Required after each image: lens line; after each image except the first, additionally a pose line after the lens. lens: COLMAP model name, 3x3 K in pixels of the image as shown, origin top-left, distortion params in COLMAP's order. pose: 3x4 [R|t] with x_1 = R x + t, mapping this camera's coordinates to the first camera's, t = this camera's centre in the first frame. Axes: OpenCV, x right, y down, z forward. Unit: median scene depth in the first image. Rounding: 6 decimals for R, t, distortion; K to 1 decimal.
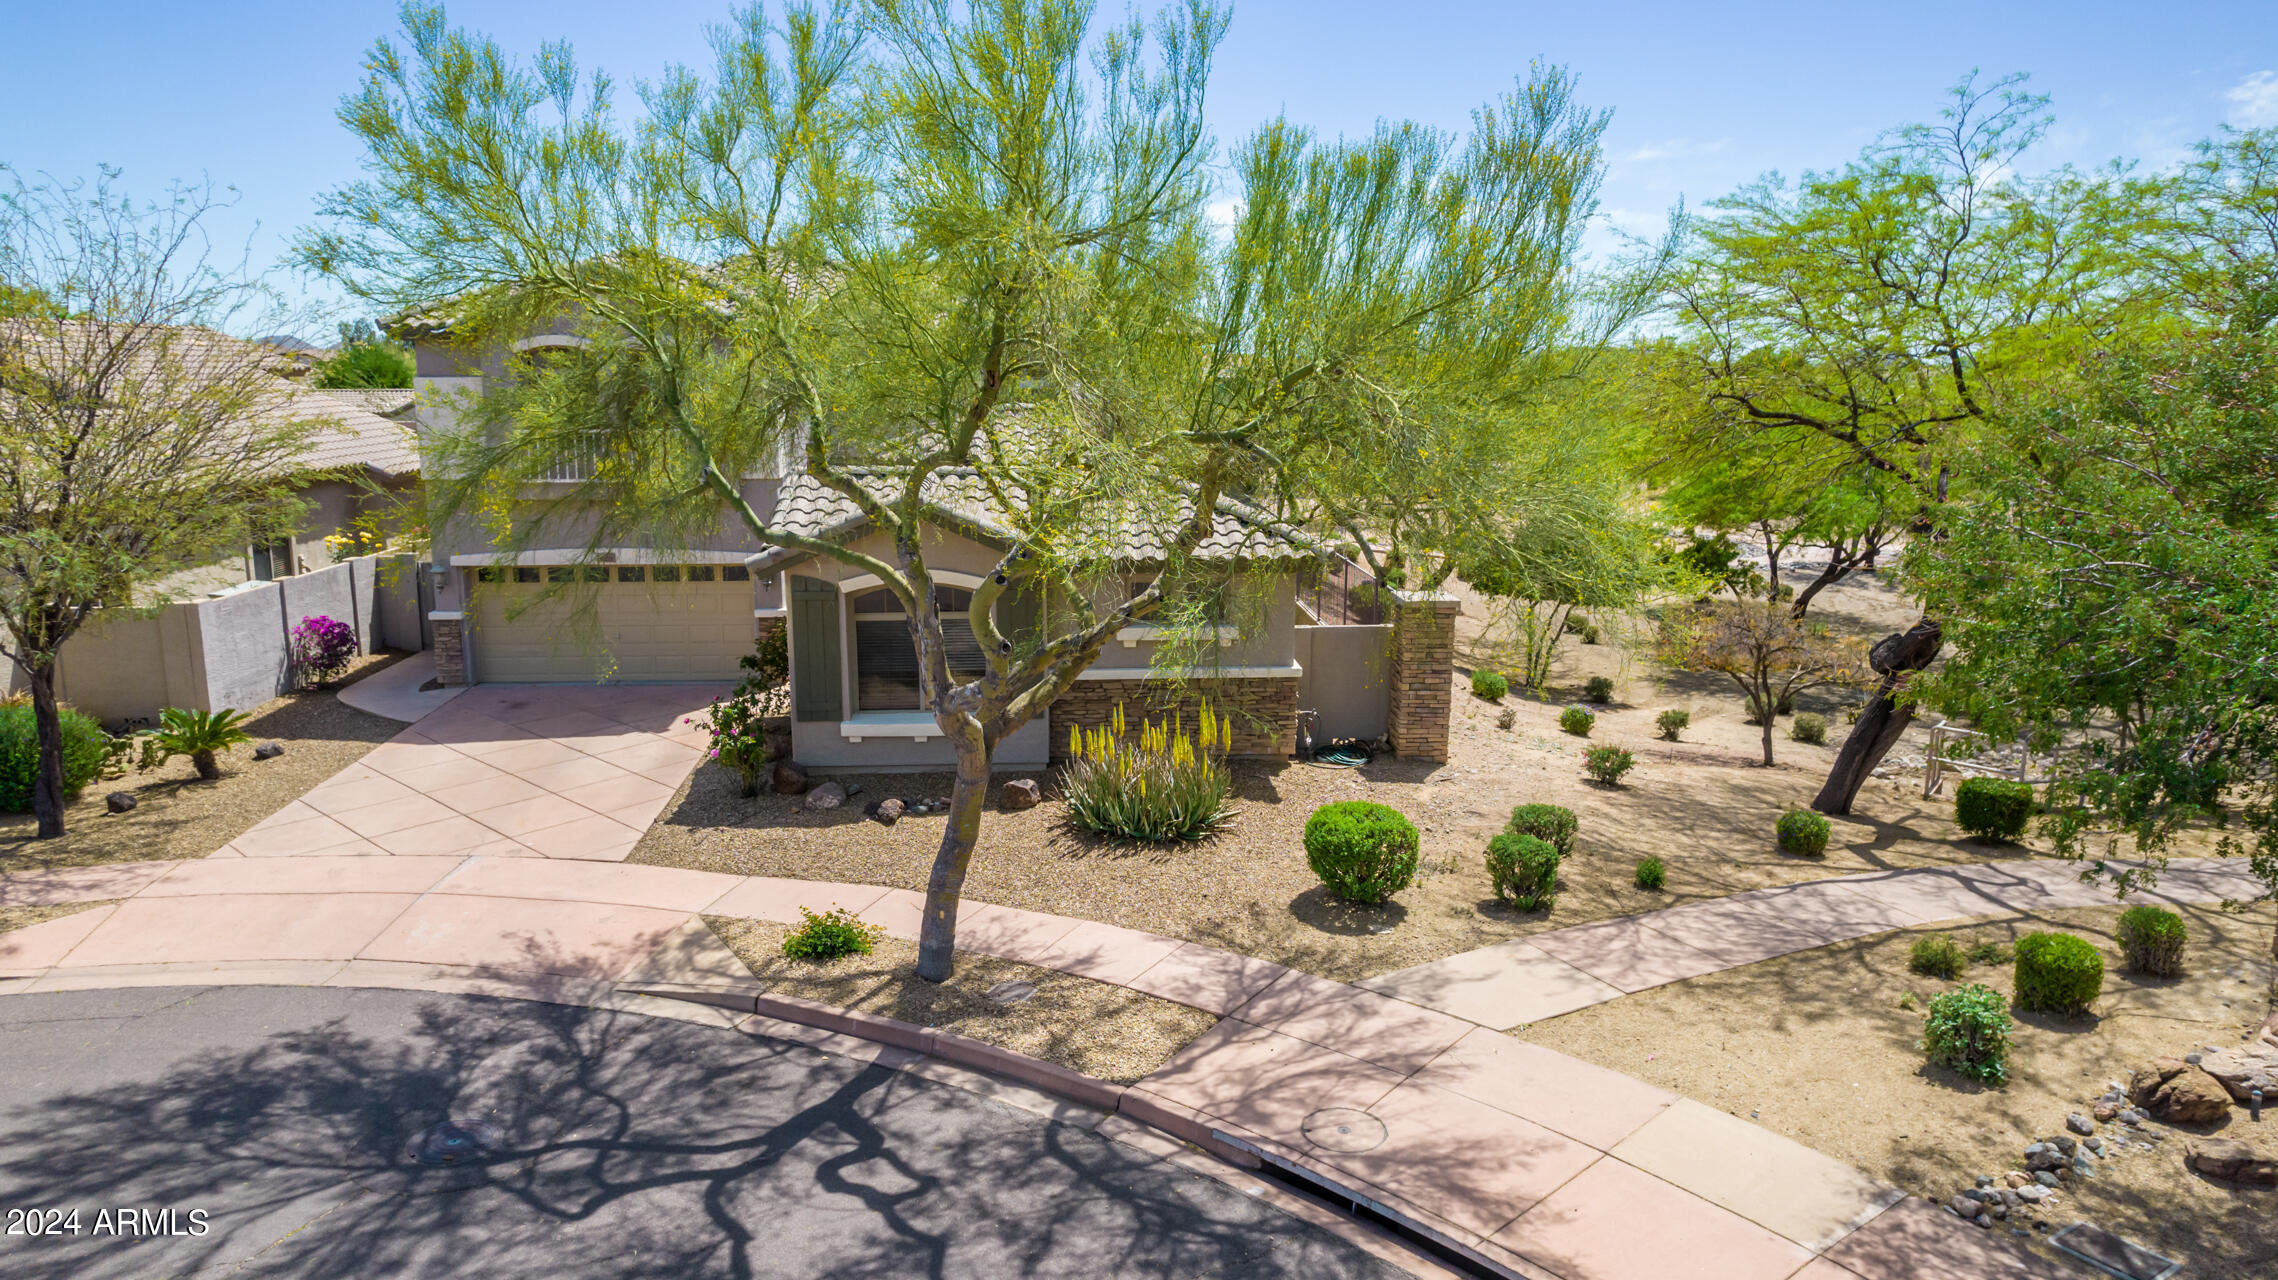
lens RADIAL K [[1474.2, 0, 1142.9], [0, 1474.2, 627.0], [0, 0, 1]] dist [-0.061561, 0.032876]
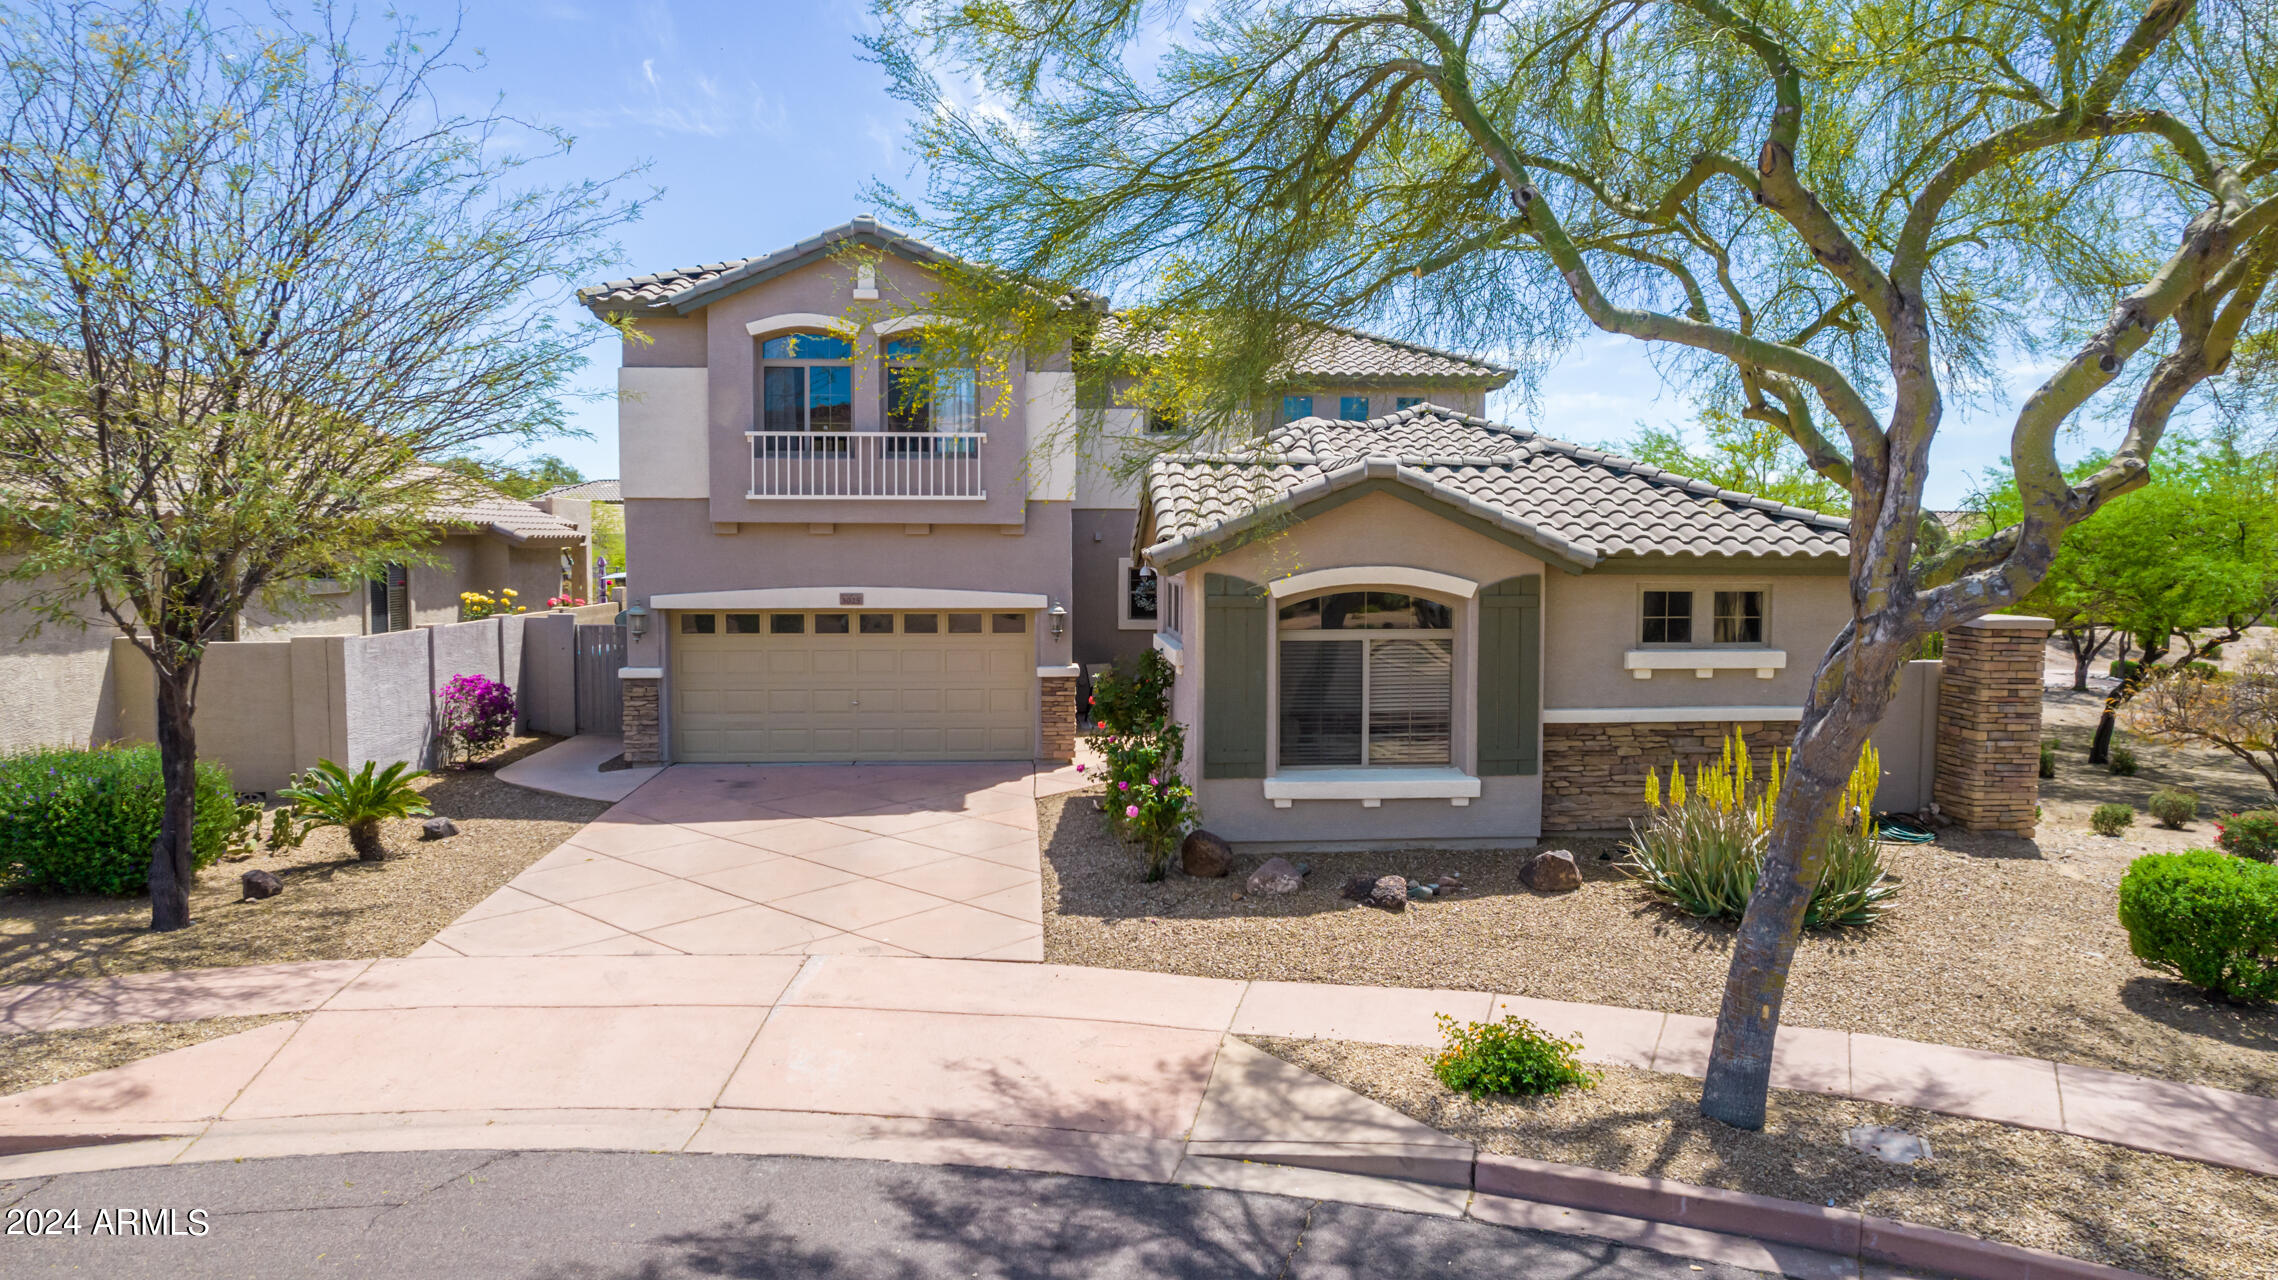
lens RADIAL K [[1474.2, 0, 1142.7], [0, 1474.2, 632.1], [0, 0, 1]] dist [-0.061561, 0.032876]
pose [[0.999975, -0.001177, 0.006907, -0.311431], [0.001947, 0.993638, -0.112600, 0.085664], [-0.006731, 0.112611, 0.993616, 0.314935]]
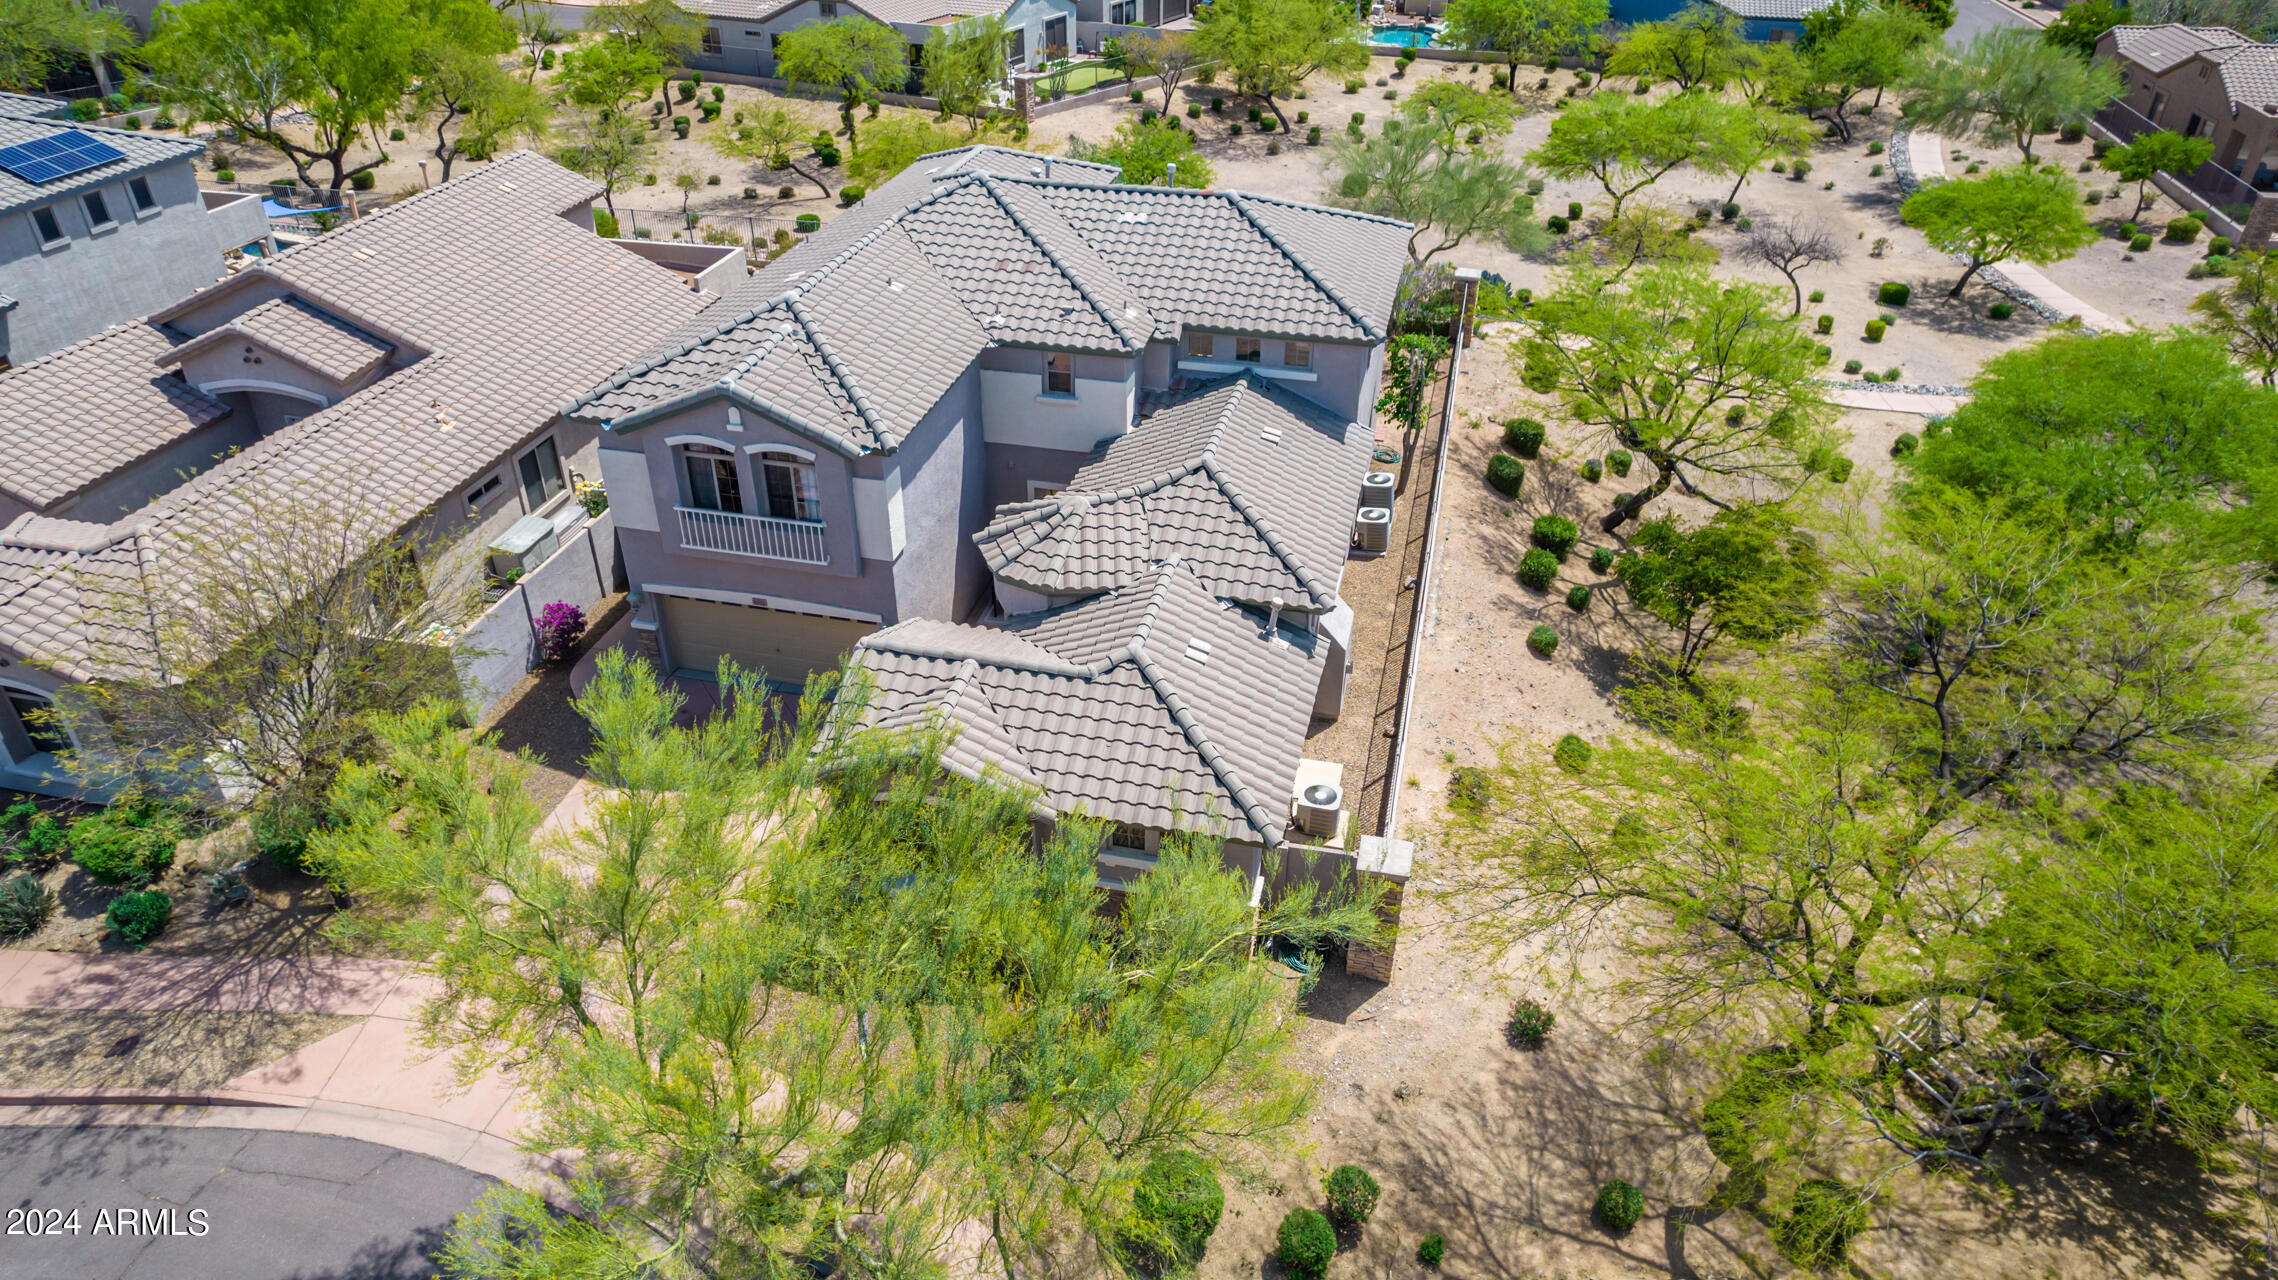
lens RADIAL K [[1474.2, 0, 1142.9], [0, 1474.2, 633.9], [0, 0, 1]] dist [-0.061561, 0.032876]
pose [[0.955113, 0.155499, -0.252151, 0.329210], [-0.050231, 0.923844, 0.379459, -0.703123], [0.291954, -0.349761, 0.890186, 0.045864]]
